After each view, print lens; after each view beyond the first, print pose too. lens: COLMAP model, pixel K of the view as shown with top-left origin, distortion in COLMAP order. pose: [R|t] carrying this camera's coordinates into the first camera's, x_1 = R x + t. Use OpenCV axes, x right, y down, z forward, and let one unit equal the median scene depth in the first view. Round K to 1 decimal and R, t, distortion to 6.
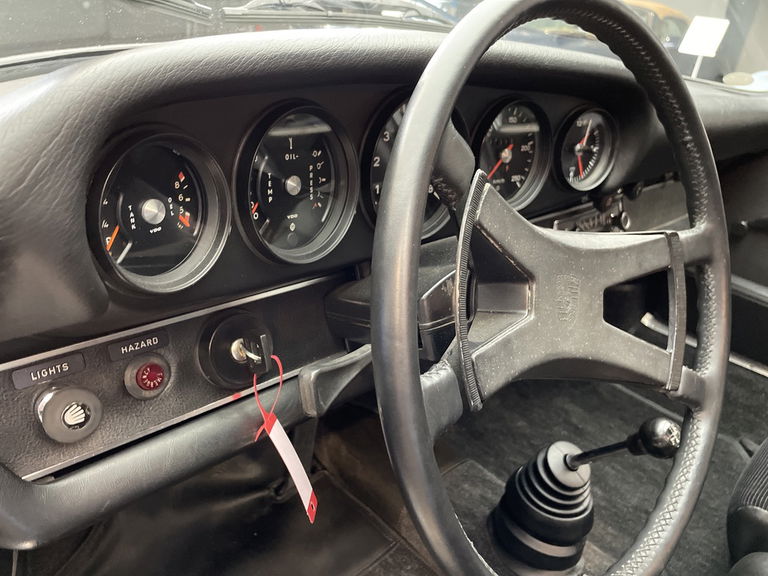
lens RADIAL K [[589.6, 0, 384.0], [0, 589.6, 288.0], [0, 0, 1]] dist [0.051143, -0.079329]
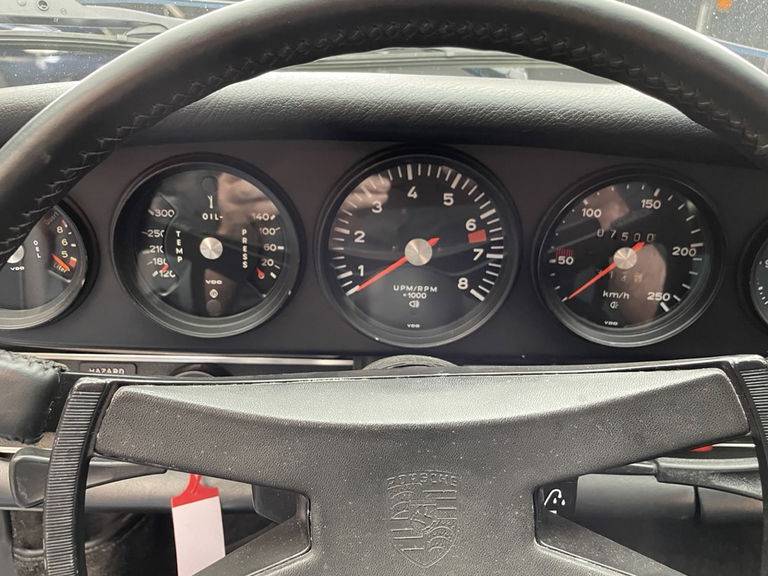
lens RADIAL K [[576.5, 0, 384.0], [0, 576.5, 288.0], [0, 0, 1]] dist [-0.001663, -0.075371]
pose [[0.711799, 0.191254, -0.675843, 0.608119], [-0.250177, 0.968143, 0.010483, -0.184762], [0.656318, 0.161619, 0.736971, 0.530210]]
